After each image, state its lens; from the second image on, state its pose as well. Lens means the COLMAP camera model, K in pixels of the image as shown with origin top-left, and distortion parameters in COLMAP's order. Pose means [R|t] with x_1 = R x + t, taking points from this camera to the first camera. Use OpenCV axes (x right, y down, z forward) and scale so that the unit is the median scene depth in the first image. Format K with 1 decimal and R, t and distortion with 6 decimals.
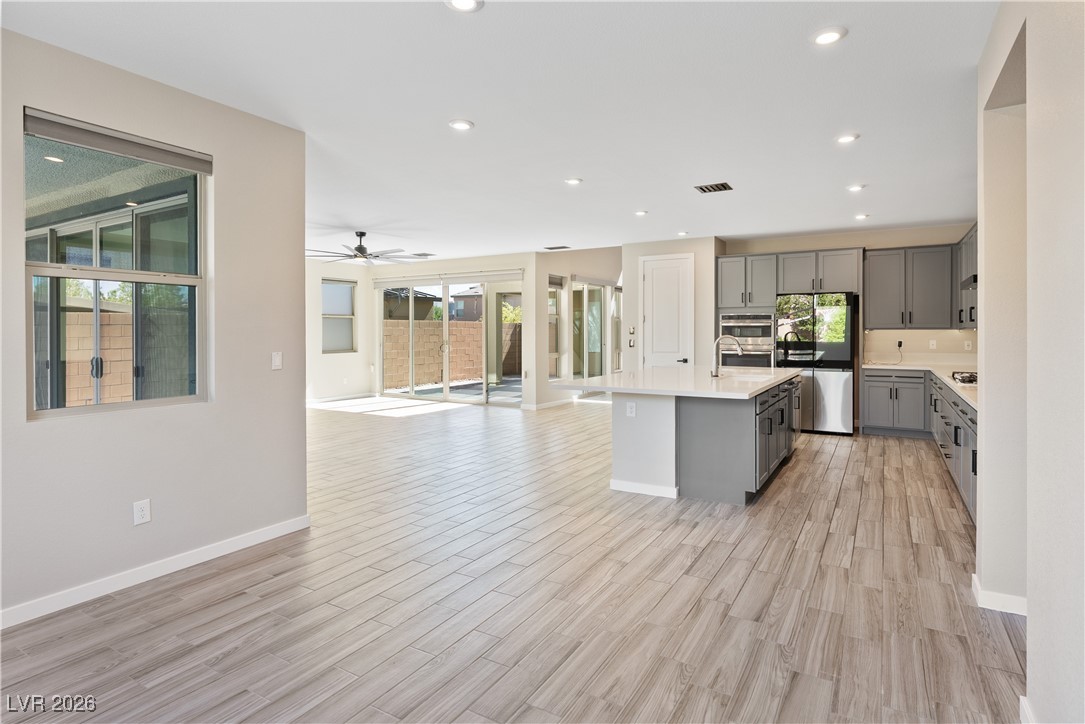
lens RADIAL K [[572.7, 0, 543.3], [0, 572.7, 333.5], [0, 0, 1]] dist [-0.000196, -0.000099]
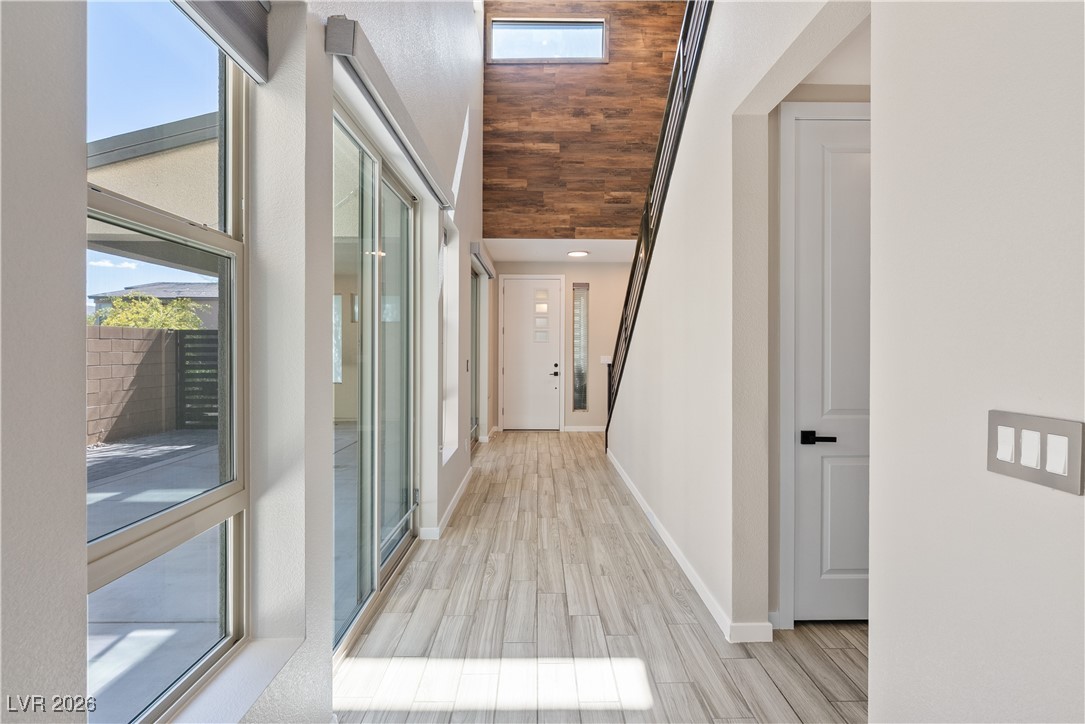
lens RADIAL K [[492.2, 0, 539.4], [0, 492.2, 346.2], [0, 0, 1]] dist [-0.001342, -0.000049]
pose [[0.855902, 0.004887, 0.517115, 0.025734], [-0.002873, 0.999985, -0.004695, -0.003120], [-0.517130, 0.002533, 0.855903, 0.792807]]
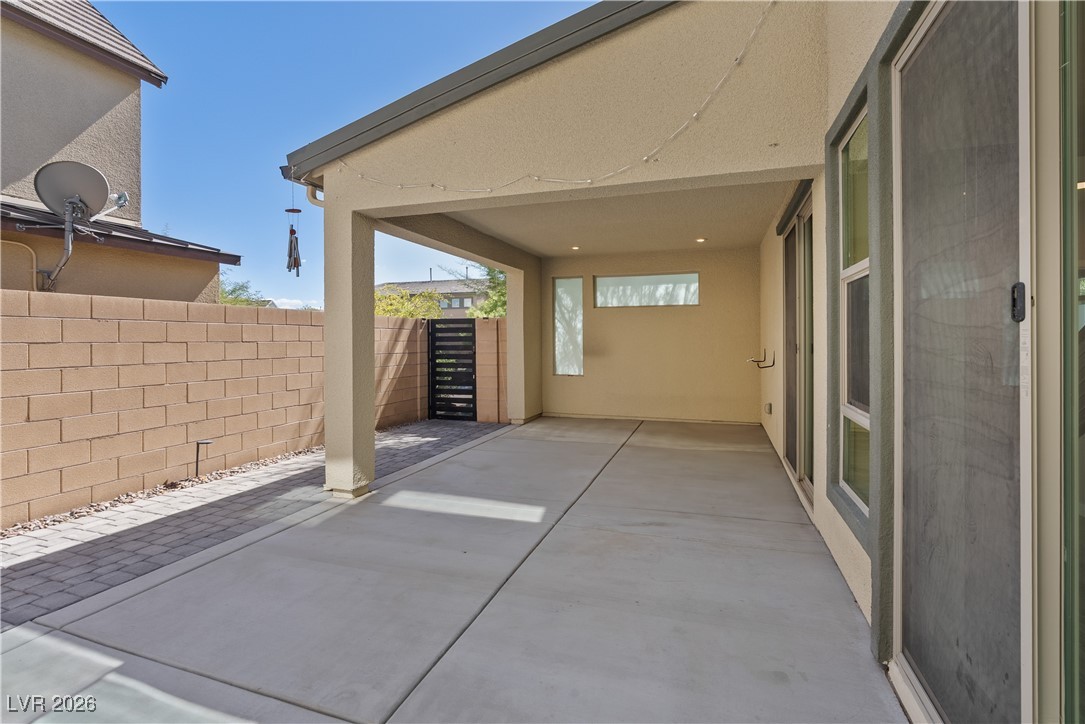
lens RADIAL K [[500.2, 0, 539.4], [0, 500.2, 340.0], [0, 0, 1]] dist [-0.000920, 0.000114]
pose [[0.981272, -0.001458, 0.192623, -0.044591], [0.001393, 0.999999, 0.000469, 0.001608], [-0.192623, -0.000192, 0.981273, 0.947873]]
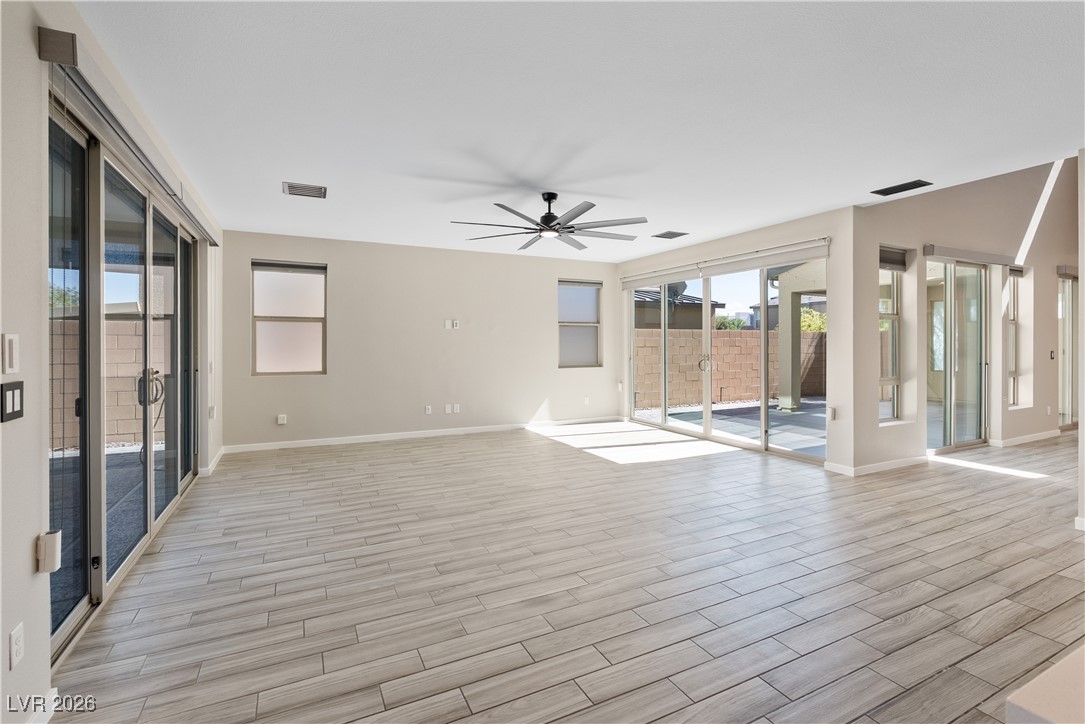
lens RADIAL K [[493.8, 0, 548.3], [0, 493.8, 344.5], [0, 0, 1]] dist [-0.002561, -0.000020]
pose [[0.847502, 0.002777, -0.530785, -0.008499], [-0.002368, 0.999996, 0.001450, -0.000866], [0.530787, 0.000028, 0.847506, 0.348368]]
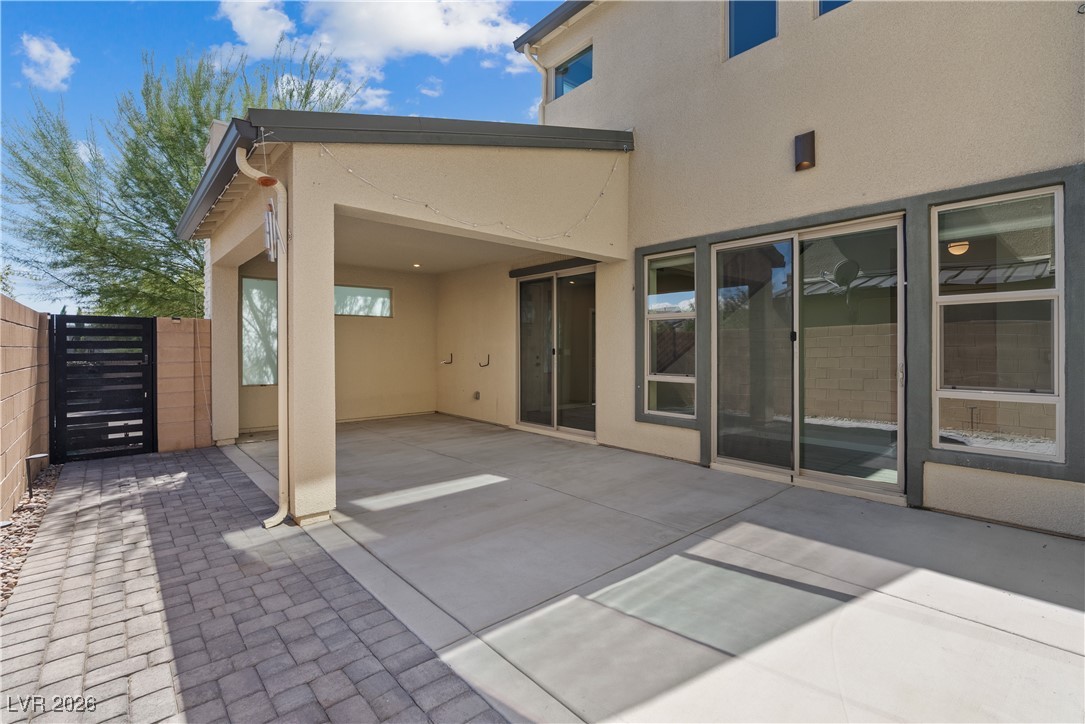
lens RADIAL K [[493.8, 0, 548.3], [0, 493.8, 344.5], [0, 0, 1]] dist [-0.002561, -0.000020]
pose [[0.302930, 0.006760, 0.952989, -0.404819], [-0.000219, 0.999975, -0.007024, 0.004231], [-0.953013, 0.001919, 0.302924, 1.107557]]
